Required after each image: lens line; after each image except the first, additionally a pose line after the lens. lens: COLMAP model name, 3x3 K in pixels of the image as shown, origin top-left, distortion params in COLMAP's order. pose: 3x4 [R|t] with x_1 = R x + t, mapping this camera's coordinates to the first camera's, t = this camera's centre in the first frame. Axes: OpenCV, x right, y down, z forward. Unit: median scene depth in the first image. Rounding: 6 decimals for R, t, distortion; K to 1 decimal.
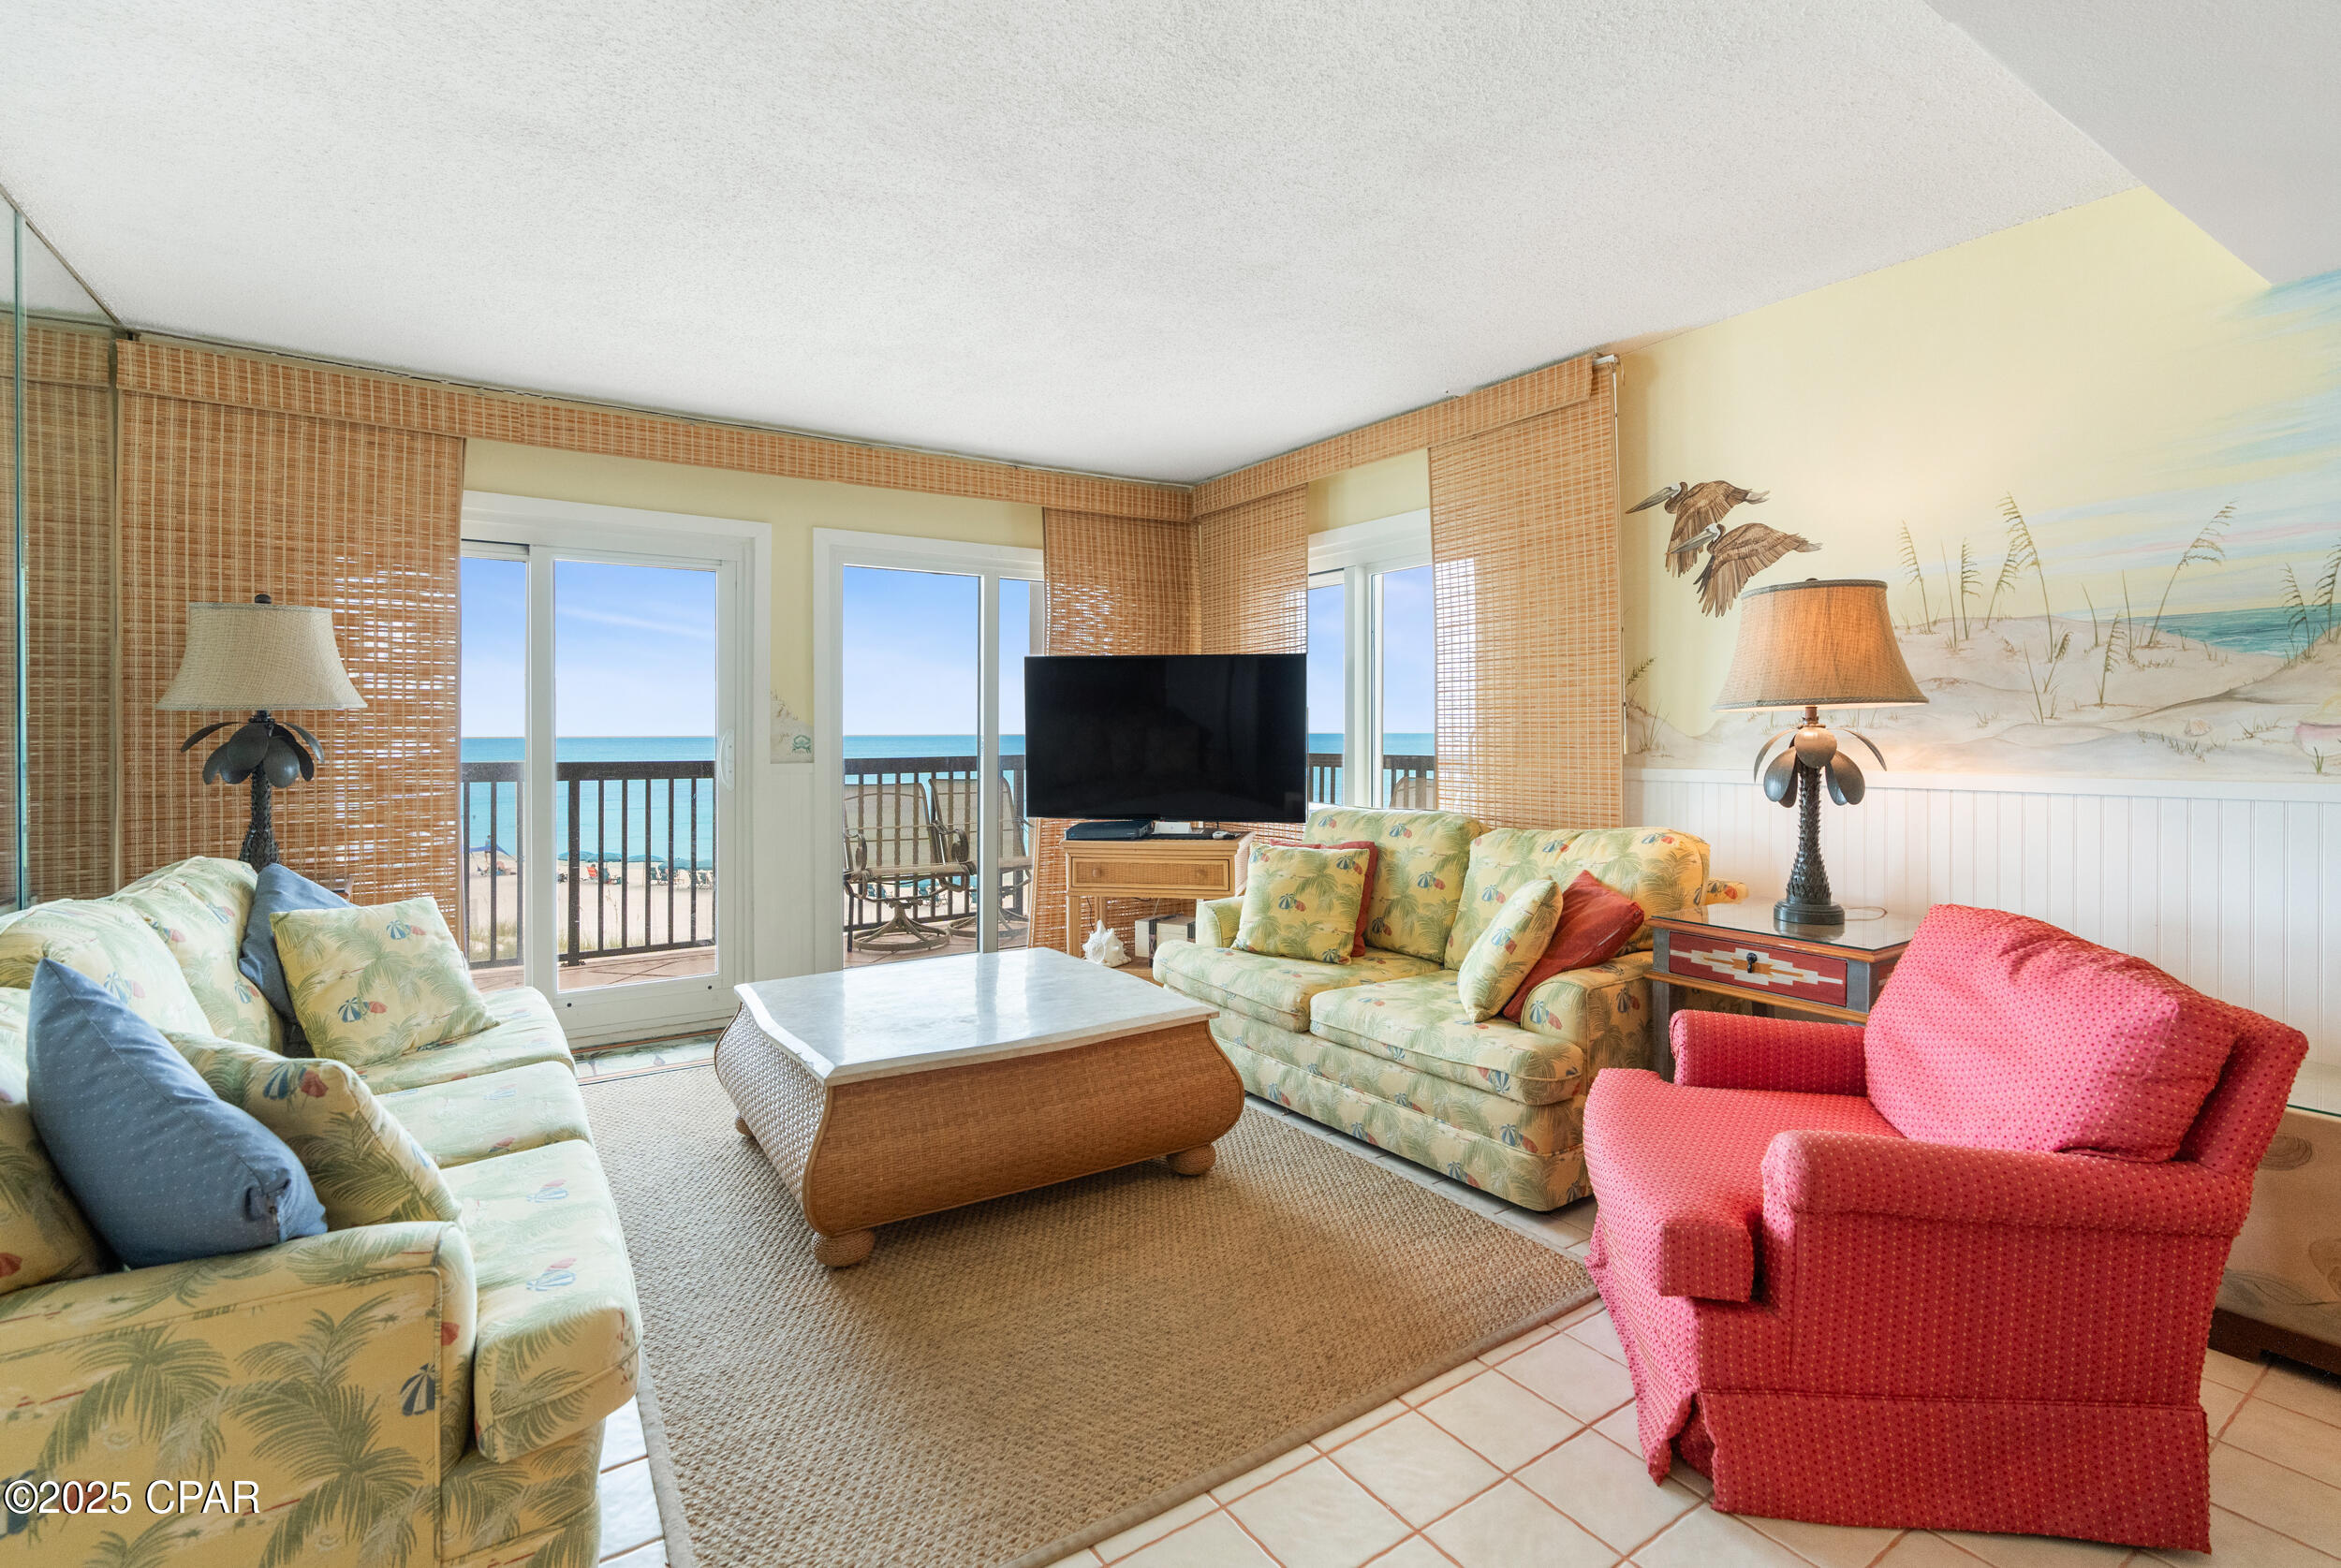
lens RADIAL K [[1067.4, 0, 1182.5], [0, 1067.4, 756.2], [0, 0, 1]] dist [-0.000559, -0.000344]
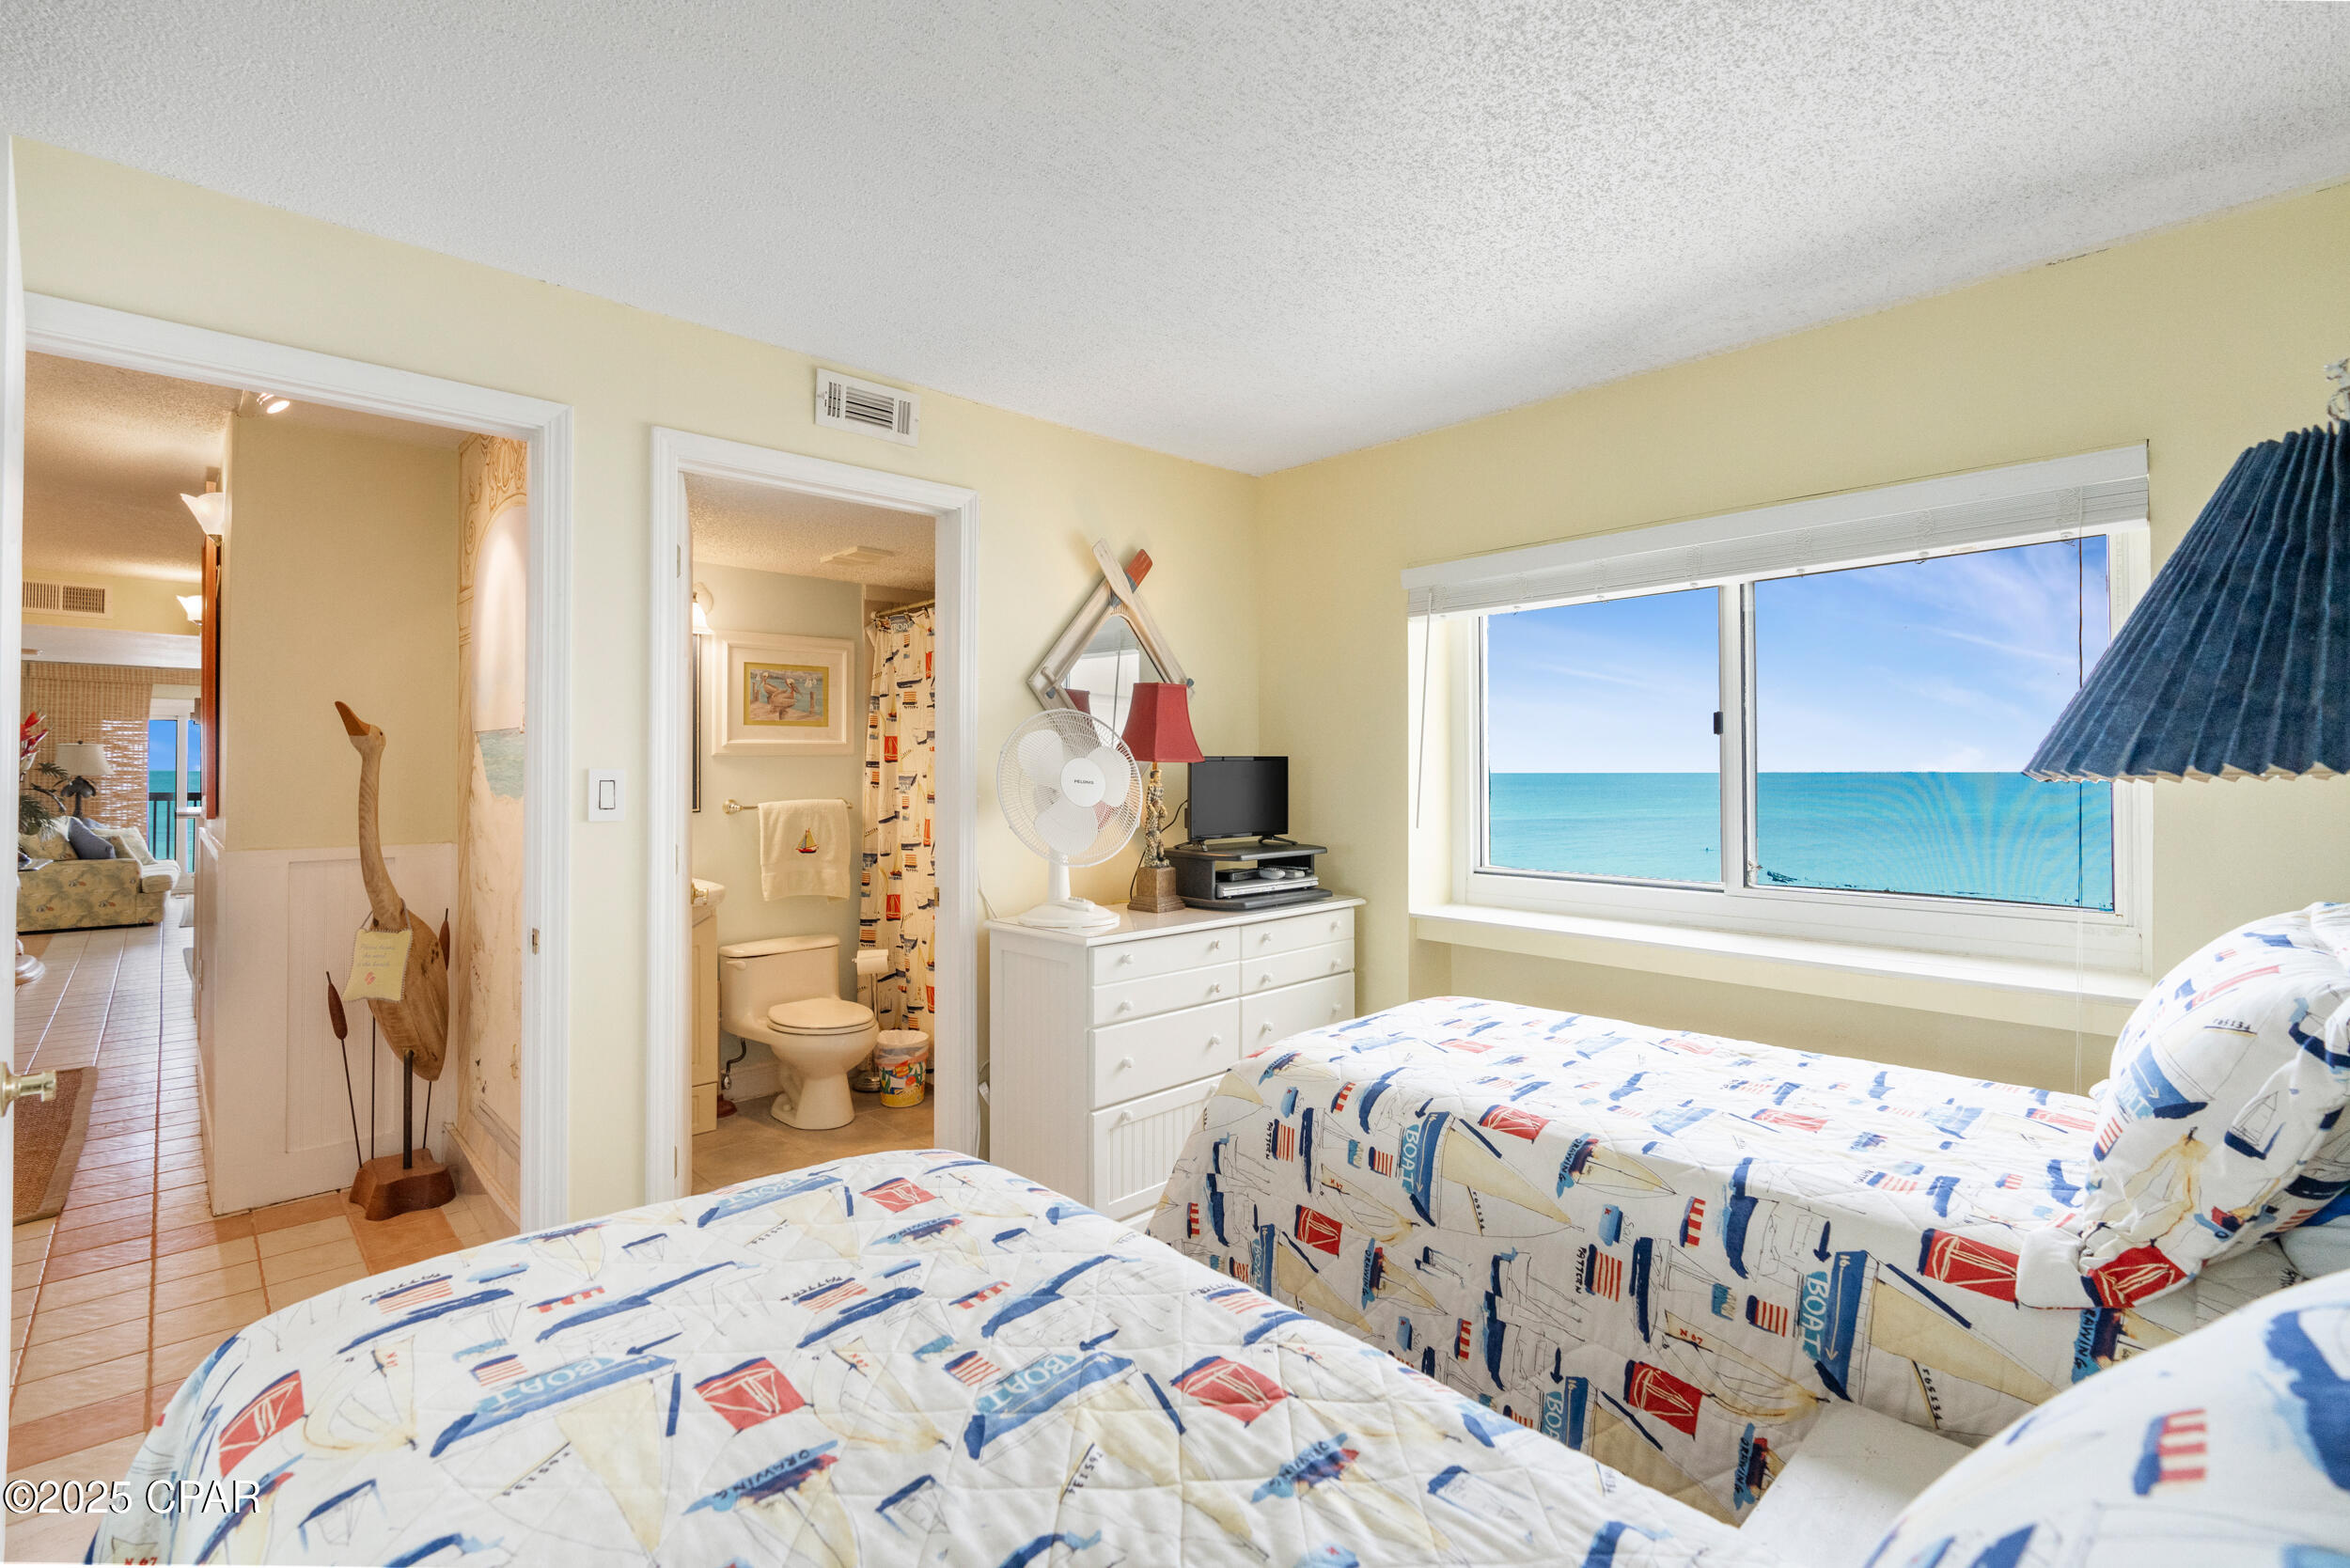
lens RADIAL K [[1071.7, 0, 1187.1], [0, 1071.7, 756.1], [0, 0, 1]] dist [-0.000559, -0.000344]
pose [[0.987415, -0.010403, 0.157808, 4.585955], [0.015325, 0.999432, -0.030007, 0.104166], [-0.157406, 0.032047, 0.987014, -6.445607]]
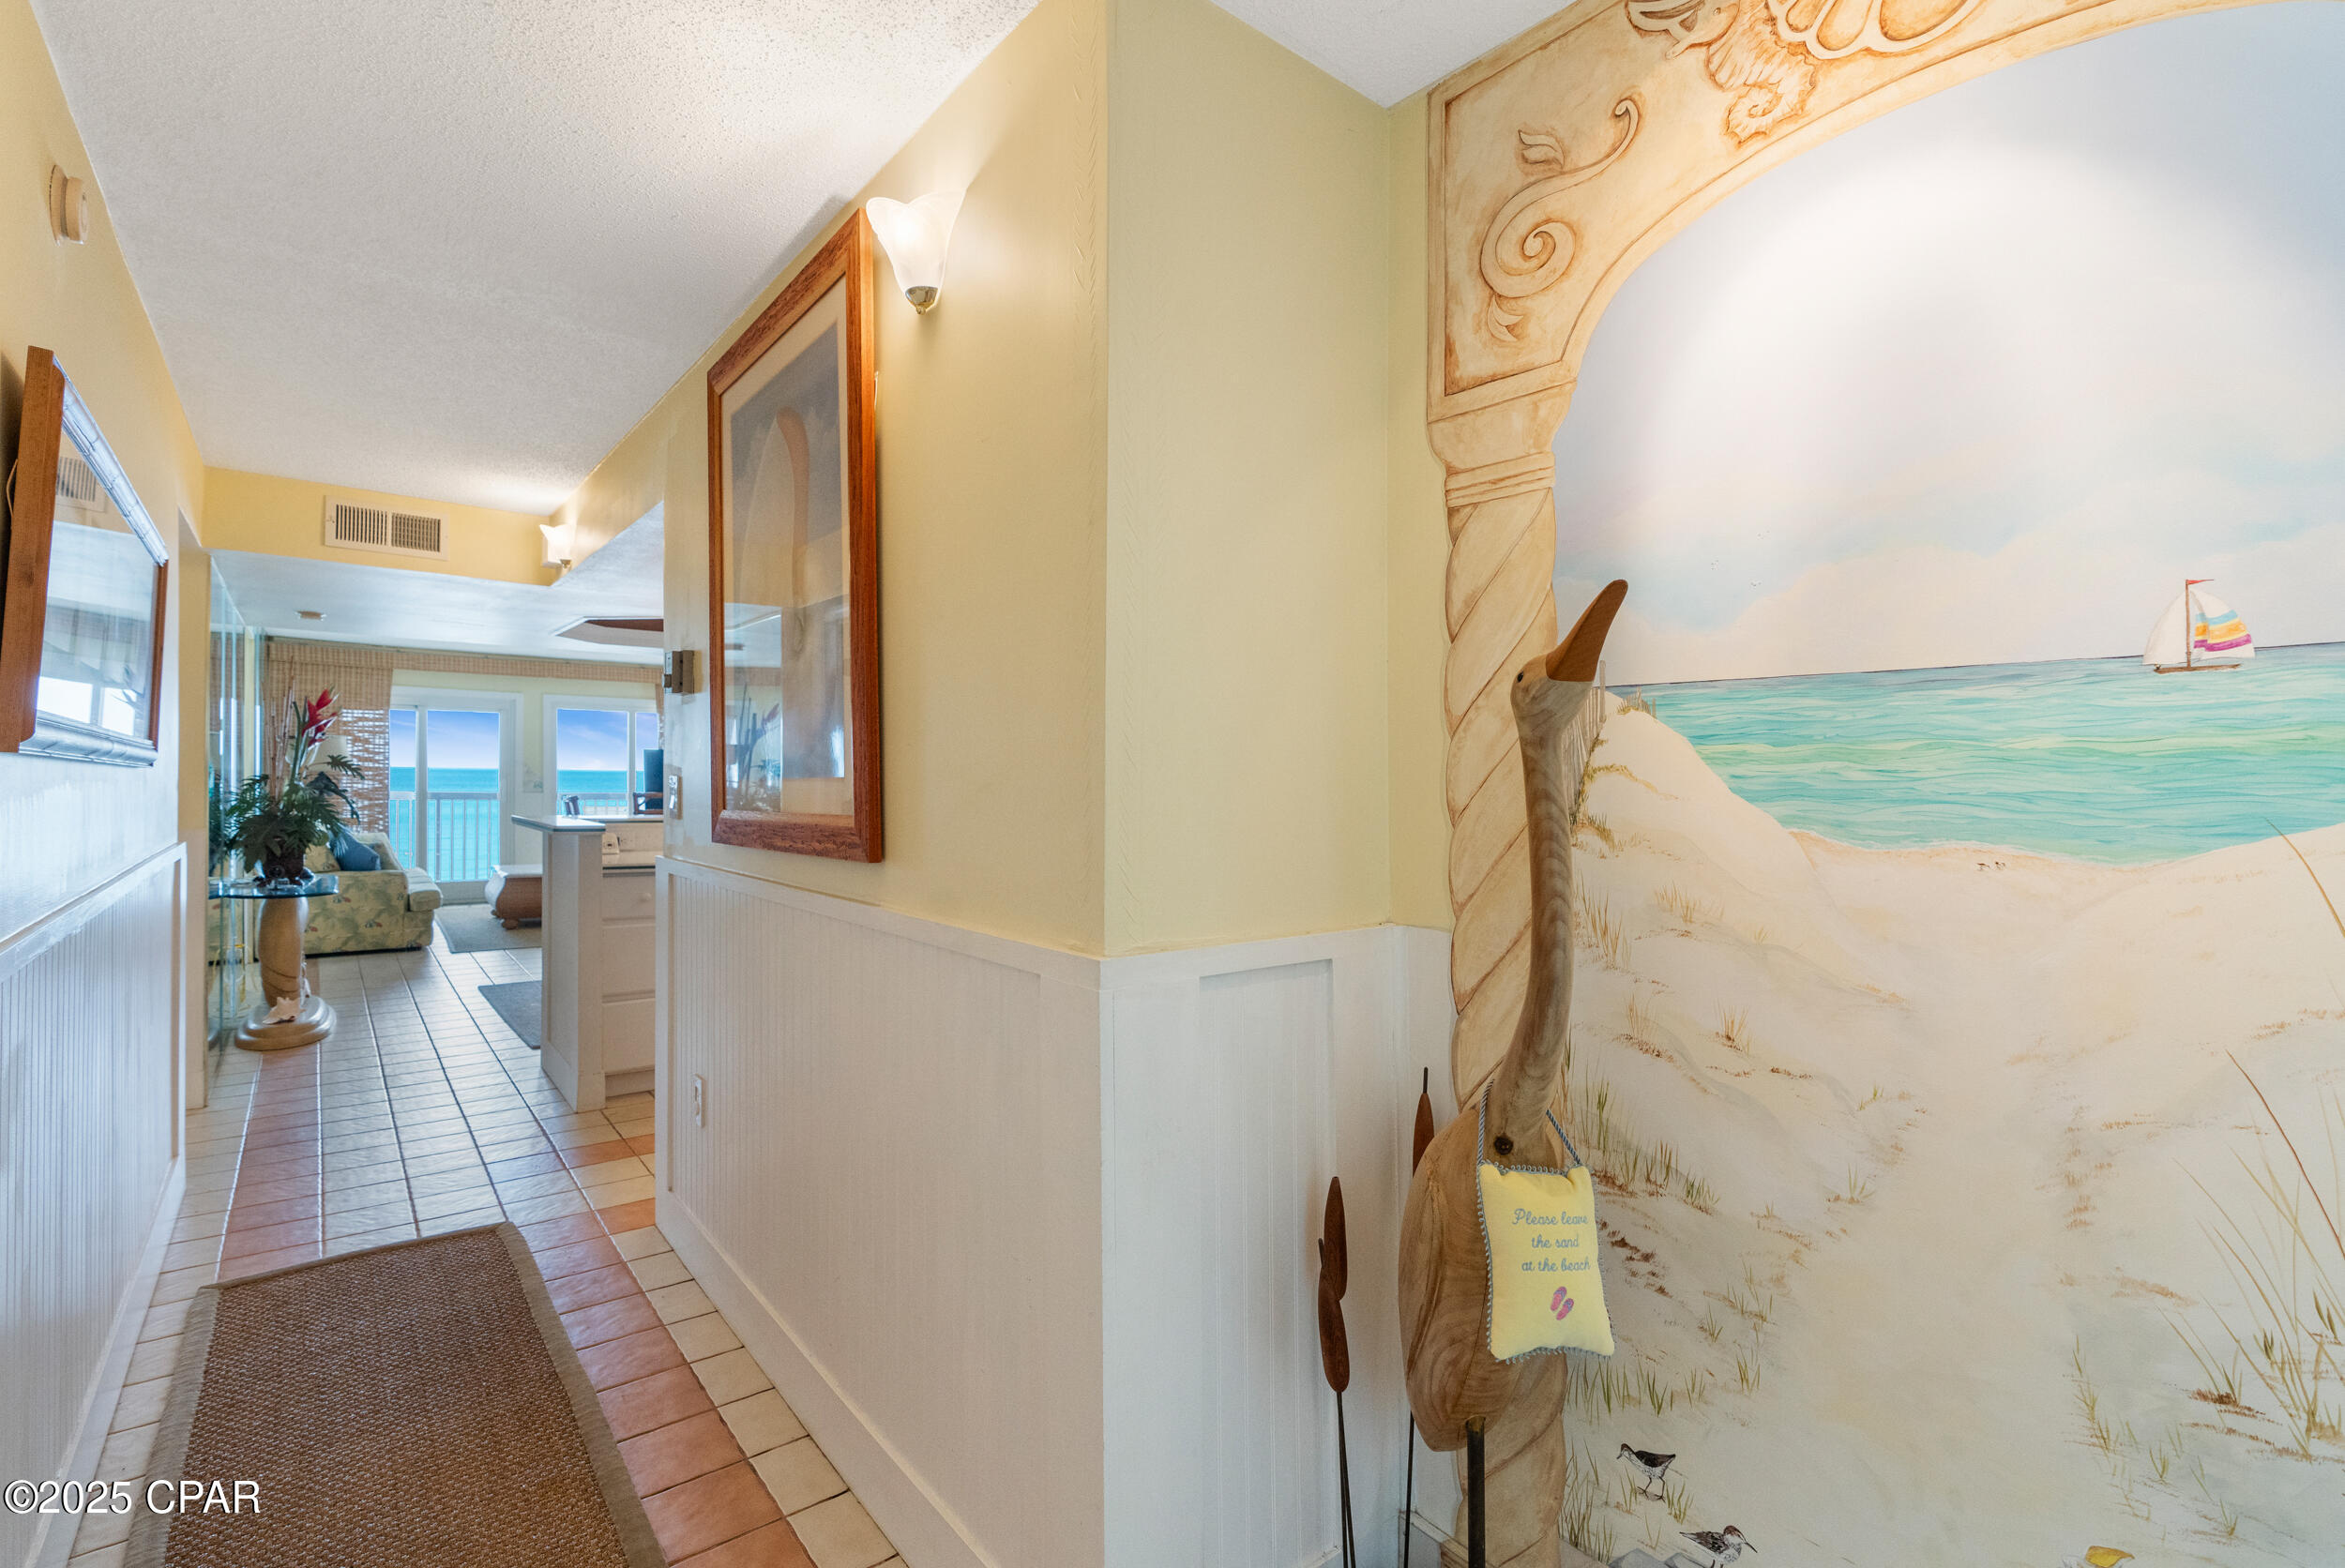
lens RADIAL K [[1071.3, 0, 1172.5], [0, 1071.3, 784.0], [0, 0, 1]] dist [0.003170, 0.000276]
pose [[0.997498, 0.000923, 0.070690, 2.857524], [-0.000007, 0.999916, -0.012970, 0.060442], [-0.070696, 0.012937, 0.997414, -4.787335]]
